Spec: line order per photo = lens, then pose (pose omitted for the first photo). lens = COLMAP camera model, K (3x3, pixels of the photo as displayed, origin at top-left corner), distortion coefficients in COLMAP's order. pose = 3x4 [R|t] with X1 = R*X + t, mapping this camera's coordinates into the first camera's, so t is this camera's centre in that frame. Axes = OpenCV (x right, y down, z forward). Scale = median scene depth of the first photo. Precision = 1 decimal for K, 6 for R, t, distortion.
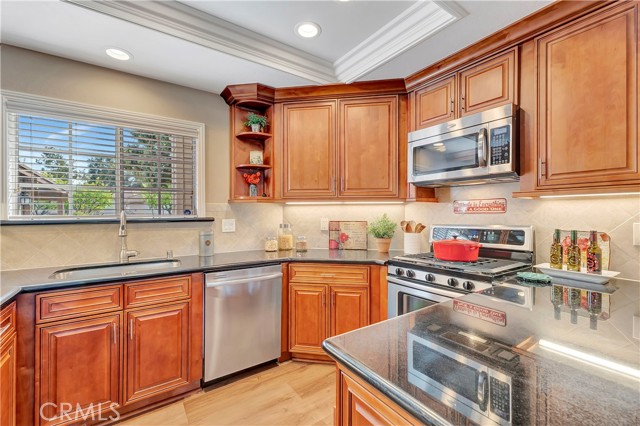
lens RADIAL K [[271.1, 0, 320.6], [0, 271.1, 214.9], [0, 0, 1]] dist [0.008846, -0.001242]
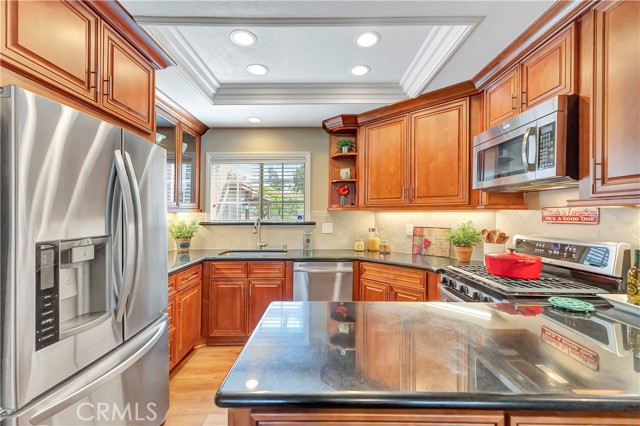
lens RADIAL K [[271.1, 0, 324.7], [0, 271.1, 214.0], [0, 0, 1]] dist [0.008846, -0.001242]
pose [[0.826598, 0.004310, -0.562777, 0.420770], [-0.007641, 0.999964, -0.003565, -0.025981], [0.562742, 0.007247, 0.826601, -0.069401]]
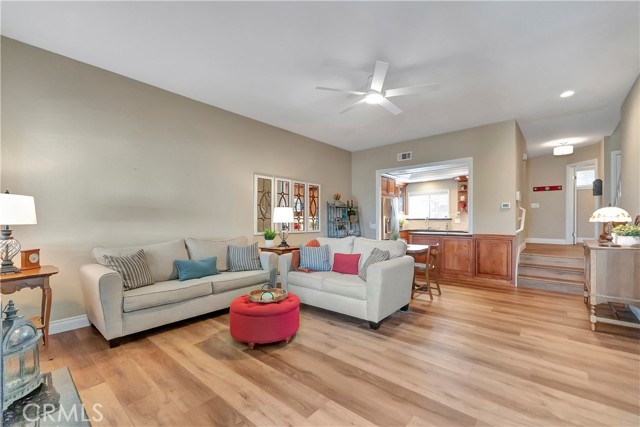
lens RADIAL K [[271.1, 0, 321.1], [0, 271.1, 220.0], [0, 0, 1]] dist [0.008846, -0.001242]
pose [[0.241875, 0.000515, -0.970307, 2.538954], [-0.003813, 0.999993, -0.000420, 0.039088], [0.970300, 0.003801, 0.241875, -1.365976]]
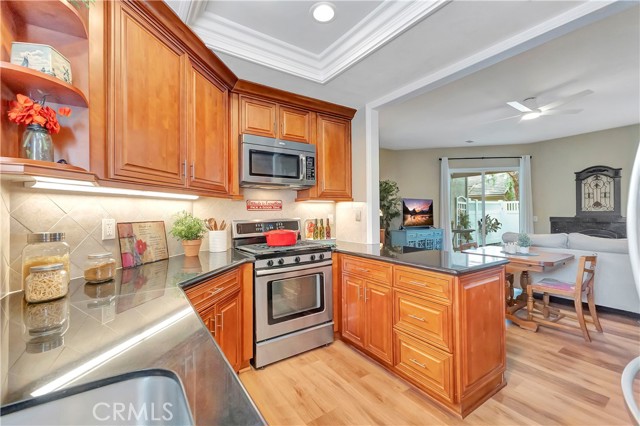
lens RADIAL K [[271.1, 0, 314.5], [0, 271.1, 208.9], [0, 0, 1]] dist [0.008846, -0.001242]
pose [[0.022295, 0.009795, 0.999703, -0.702504], [0.010908, 0.999890, -0.010040, 0.002524], [-0.999692, 0.011129, 0.022185, 0.692665]]
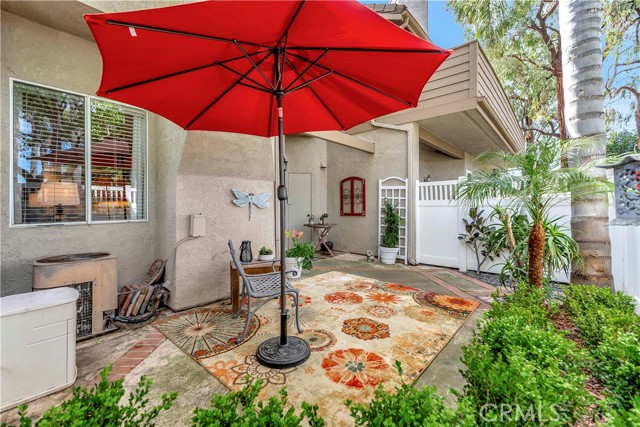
lens RADIAL K [[271.1, 0, 322.2], [0, 271.1, 207.6], [0, 0, 1]] dist [0.008846, -0.001242]
pose [[0.969448, -0.005151, 0.245244, 2.248328], [0.006183, 0.999975, -0.003439, 0.091482], [-0.245220, 0.004851, 0.969455, -3.878090]]
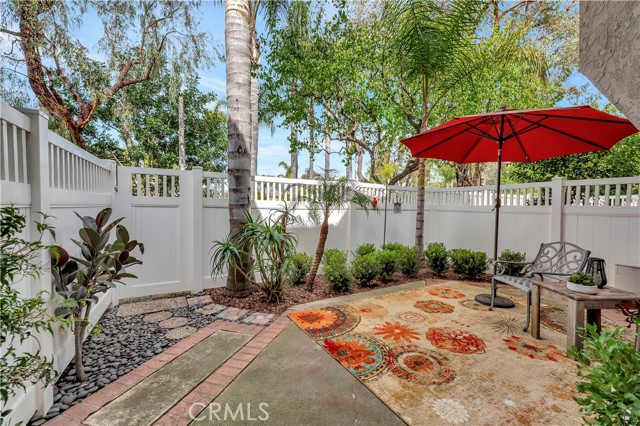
lens RADIAL K [[271.1, 0, 320.7], [0, 271.1, 212.3], [0, 0, 1]] dist [0.008846, -0.001242]
pose [[-0.993336, -0.015647, 0.114185, 3.144748], [-0.013324, 0.999689, 0.021082, 0.068308], [-0.114479, 0.019421, -0.993236, -1.311134]]
